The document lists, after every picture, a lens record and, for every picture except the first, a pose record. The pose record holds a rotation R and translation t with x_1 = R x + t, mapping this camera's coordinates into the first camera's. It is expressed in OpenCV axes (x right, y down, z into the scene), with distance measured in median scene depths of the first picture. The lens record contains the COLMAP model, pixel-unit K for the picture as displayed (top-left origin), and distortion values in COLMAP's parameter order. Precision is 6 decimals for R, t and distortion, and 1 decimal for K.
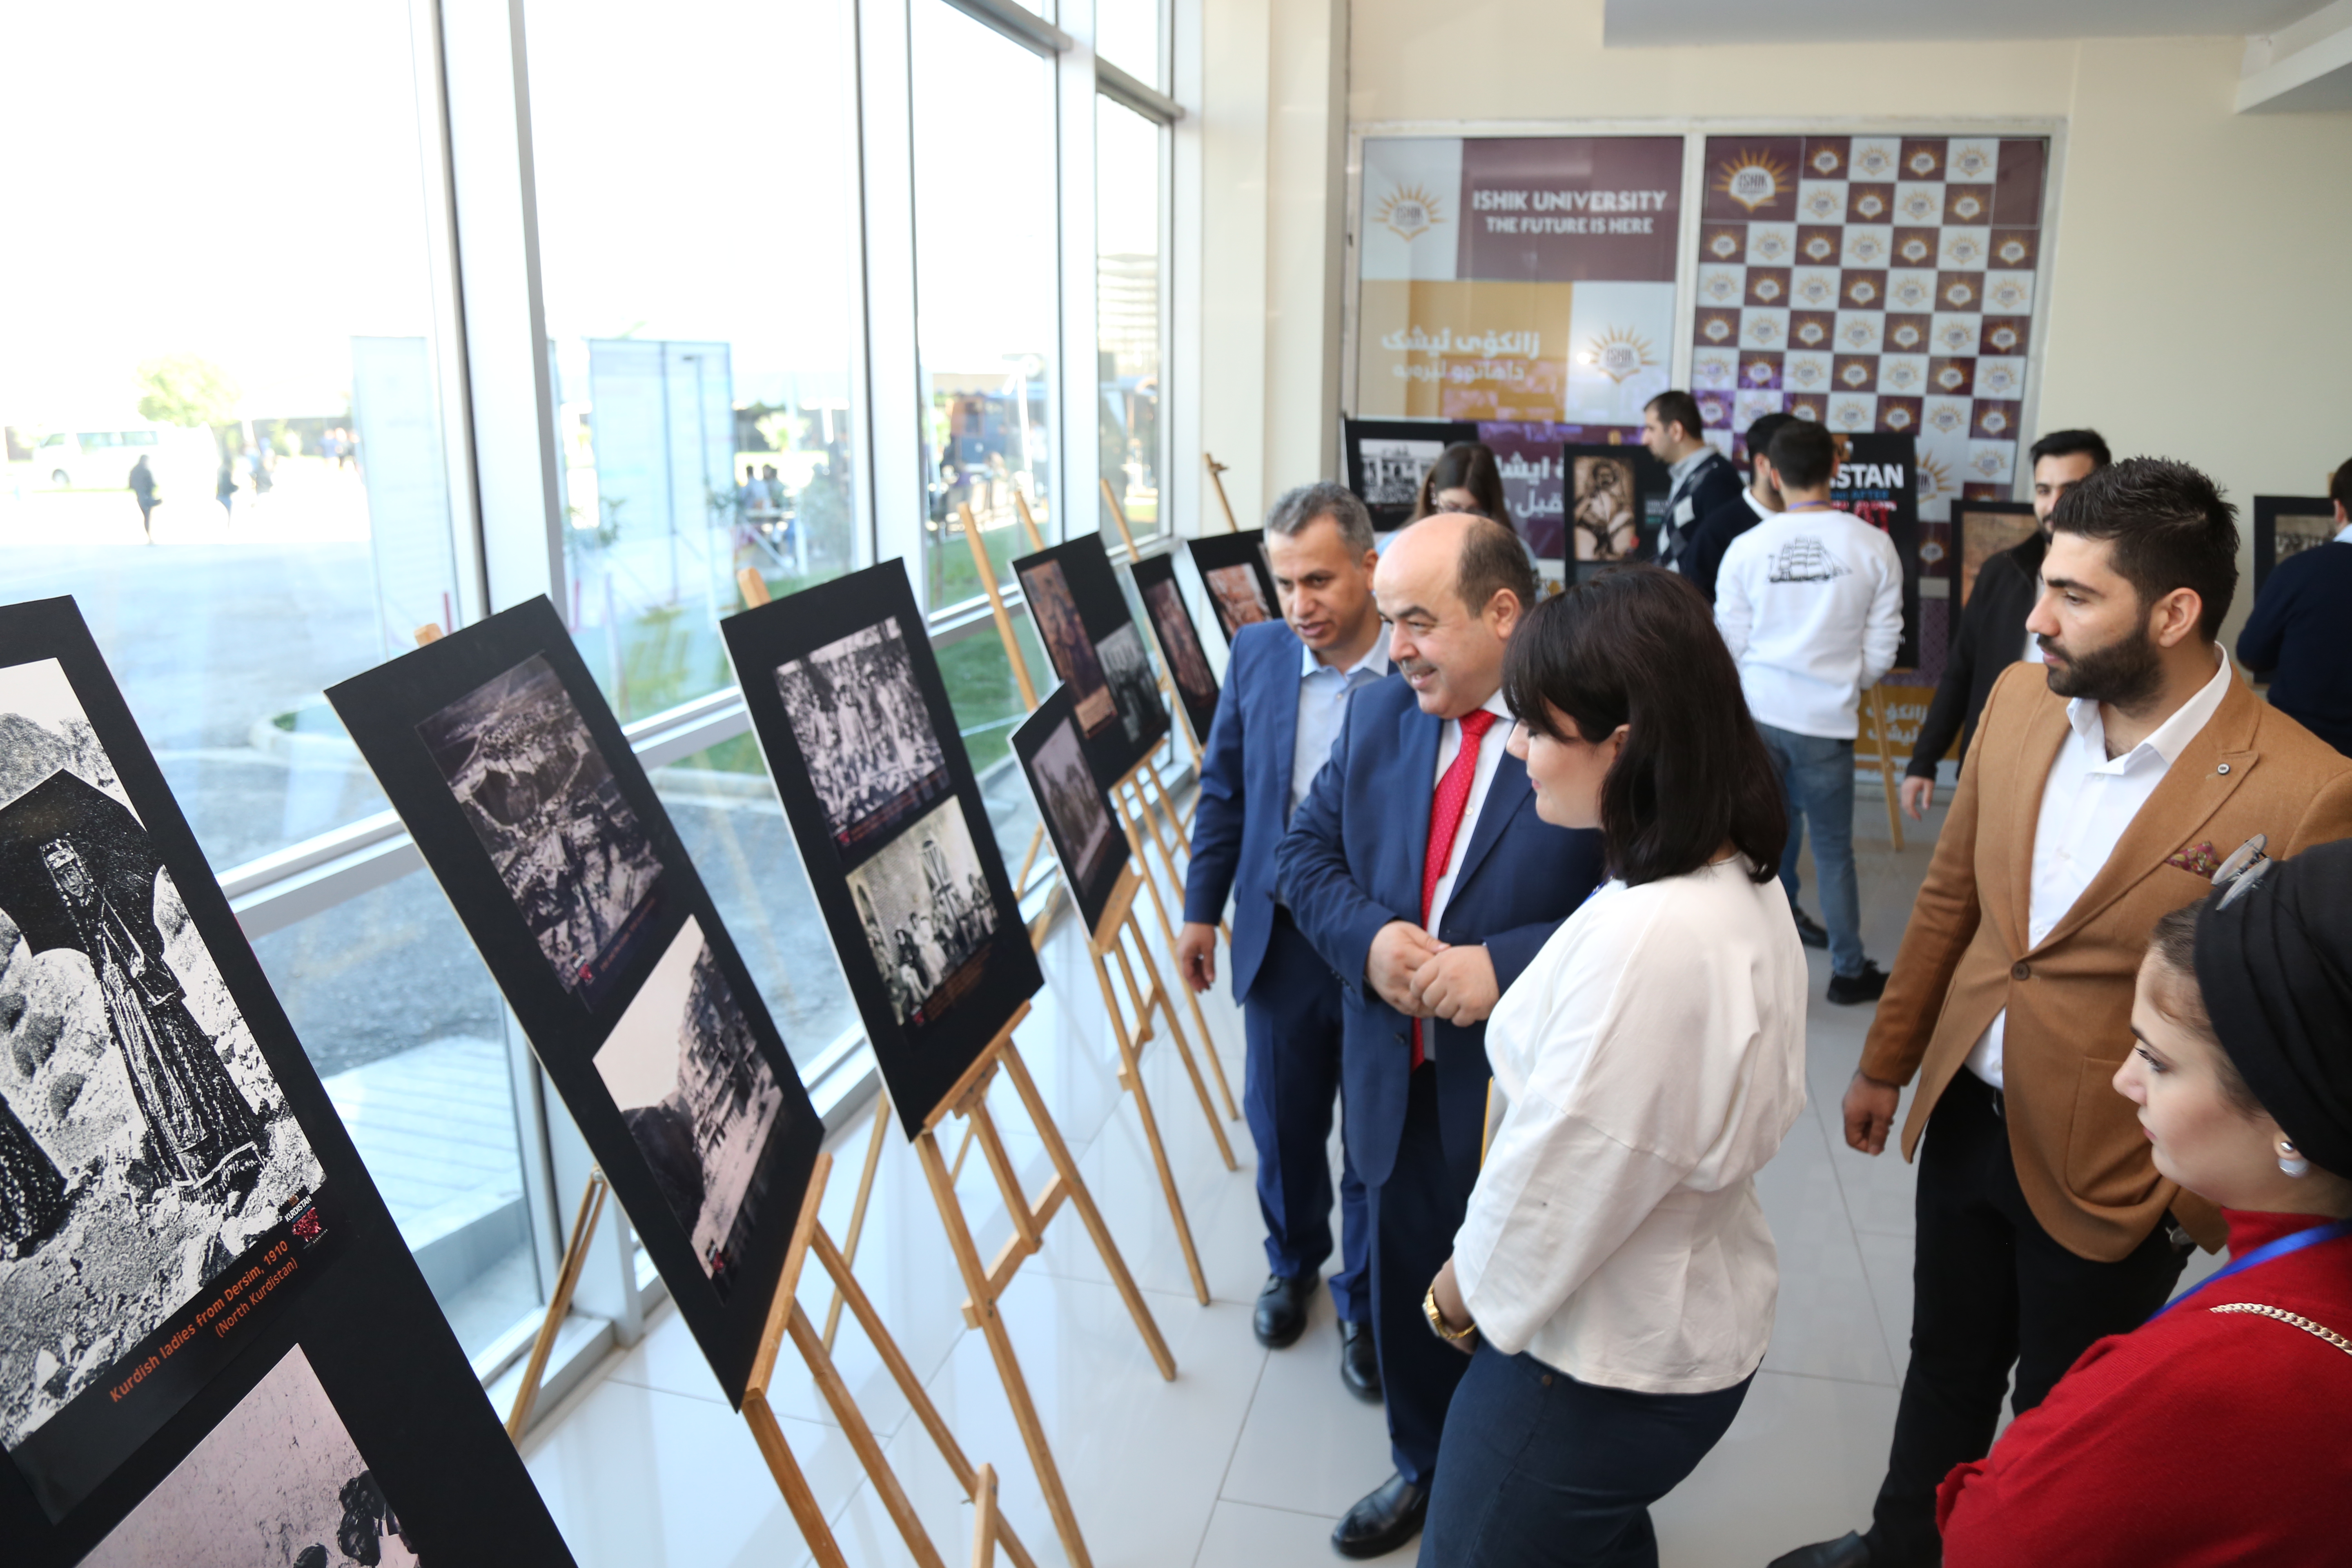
lens RADIAL K [[1574.9, 0, 1167.3], [0, 1574.9, 796.6], [0, 0, 1]] dist [-0.113424, 0.050209]
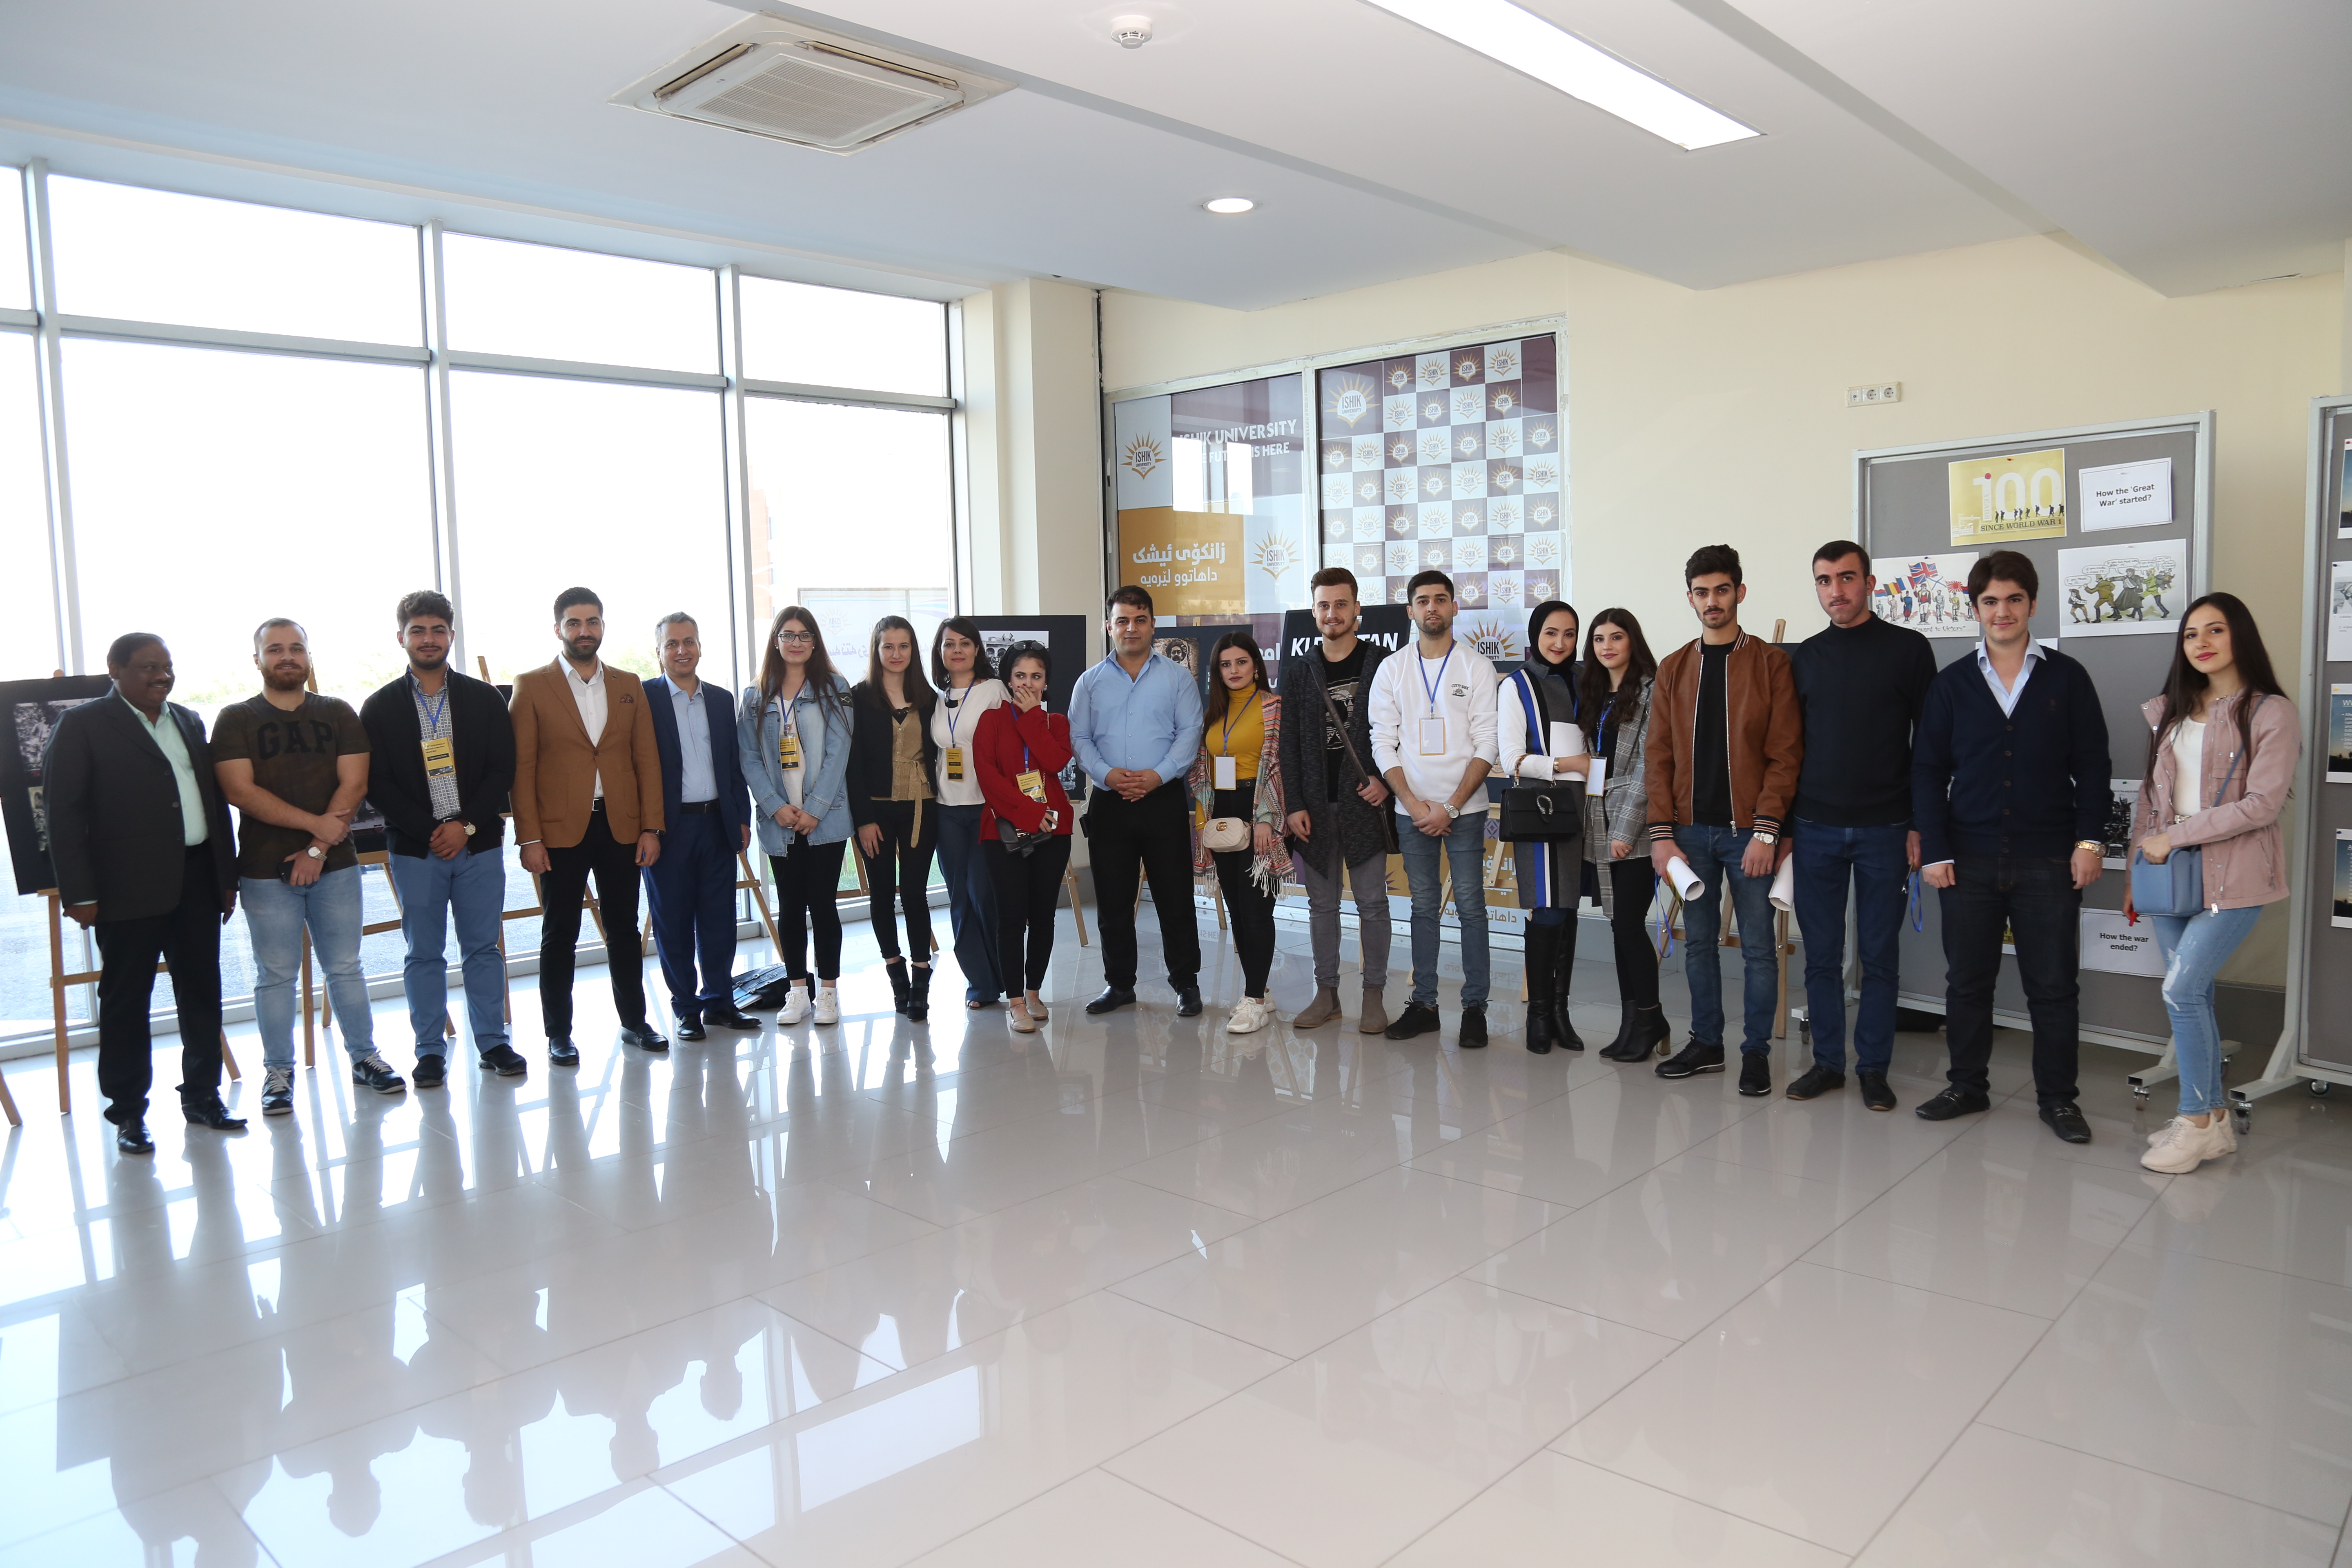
lens RADIAL K [[1574.9, 0, 1167.3], [0, 1574.9, 796.6], [0, 0, 1]] dist [-0.113424, 0.050209]
pose [[0.882313, 0.018519, -0.470299, 0.829356], [-0.092192, 0.986669, -0.134105, 0.068714], [0.461546, 0.161681, 0.872259, -0.059510]]
